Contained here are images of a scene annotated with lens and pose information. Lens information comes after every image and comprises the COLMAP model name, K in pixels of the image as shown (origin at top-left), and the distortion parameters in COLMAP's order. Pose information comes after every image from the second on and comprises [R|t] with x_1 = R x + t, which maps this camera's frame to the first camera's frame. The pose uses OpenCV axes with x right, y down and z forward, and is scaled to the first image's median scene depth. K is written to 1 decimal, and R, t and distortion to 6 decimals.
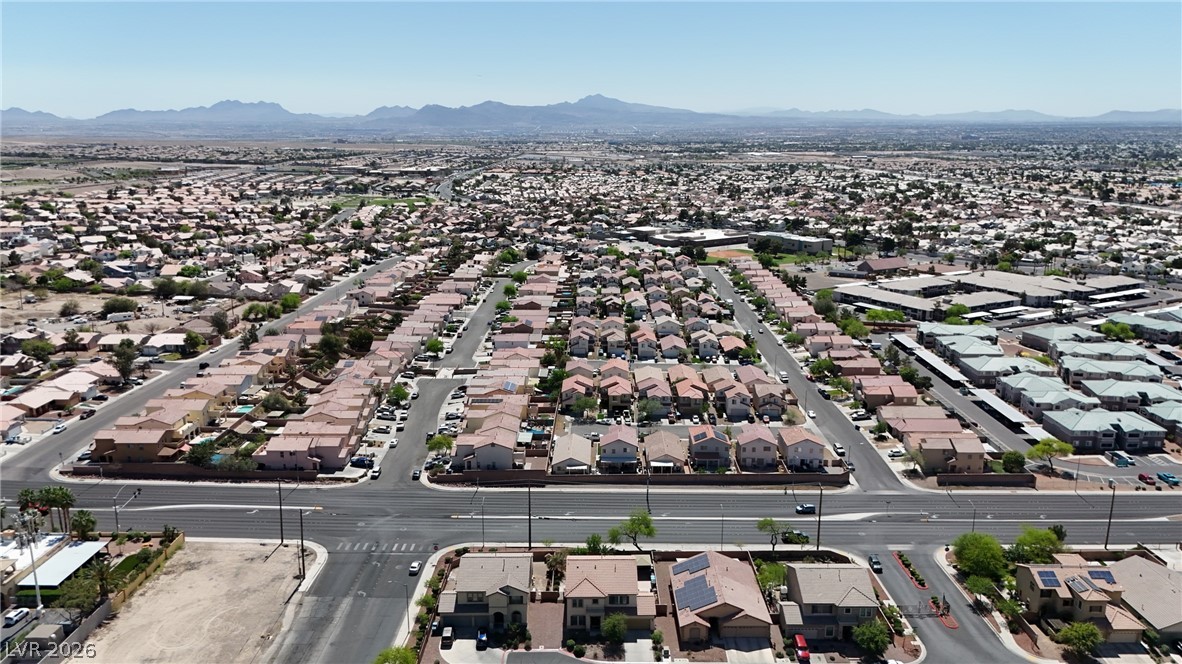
lens RADIAL K [[873.4, 0, 591.0], [0, 873.4, 332.0], [0, 0, 1]] dist [0.072413, -0.078882]
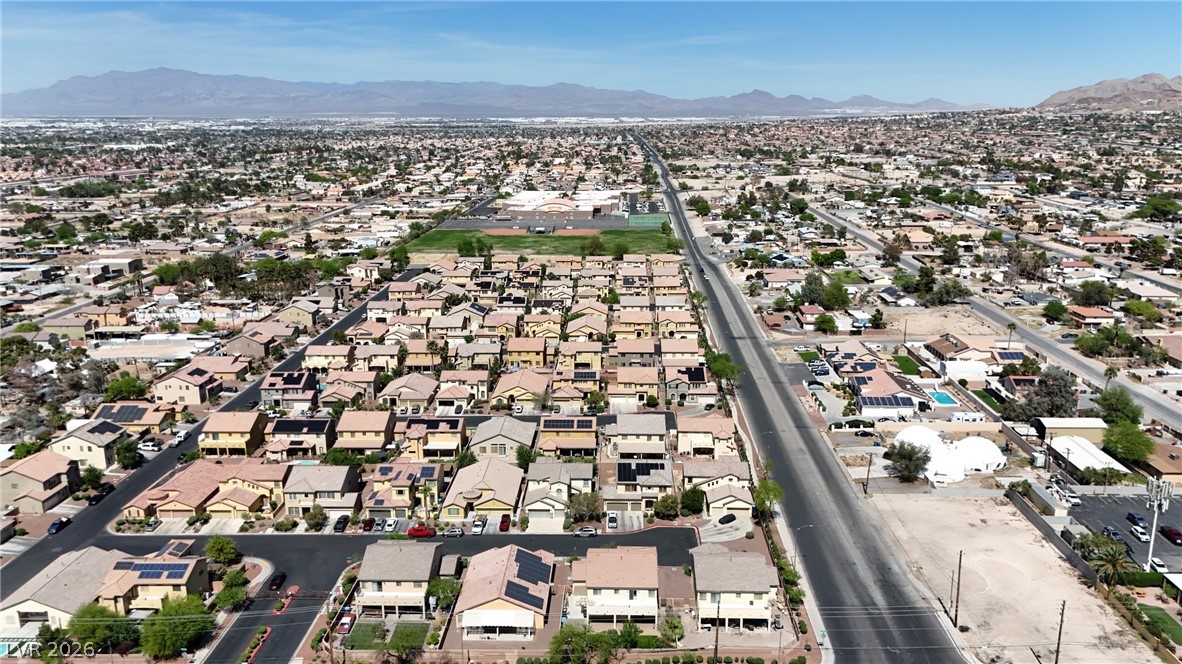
lens RADIAL K [[873.4, 0, 591.0], [0, 873.4, 332.0], [0, 0, 1]] dist [0.072413, -0.078882]
pose [[-0.999456, -0.001612, 0.032929, 0.007200], [0.013478, 0.891551, 0.452721, -0.307556], [-0.030088, 0.452918, -0.891044, 1.293683]]
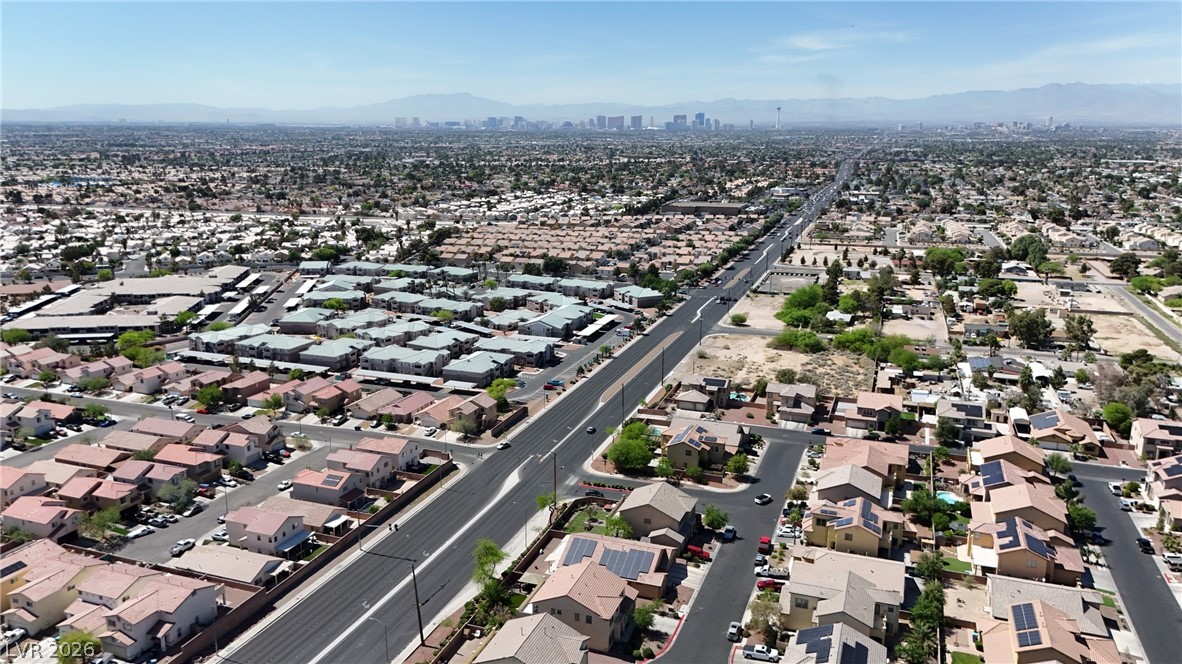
lens RADIAL K [[873.4, 0, 591.0], [0, 873.4, 332.0], [0, 0, 1]] dist [0.072413, -0.078882]
pose [[0.341711, -0.209888, 0.916068, -0.597497], [0.208390, 0.967400, 0.143915, -0.103882], [-0.916410, 0.141722, 0.374309, 0.424889]]
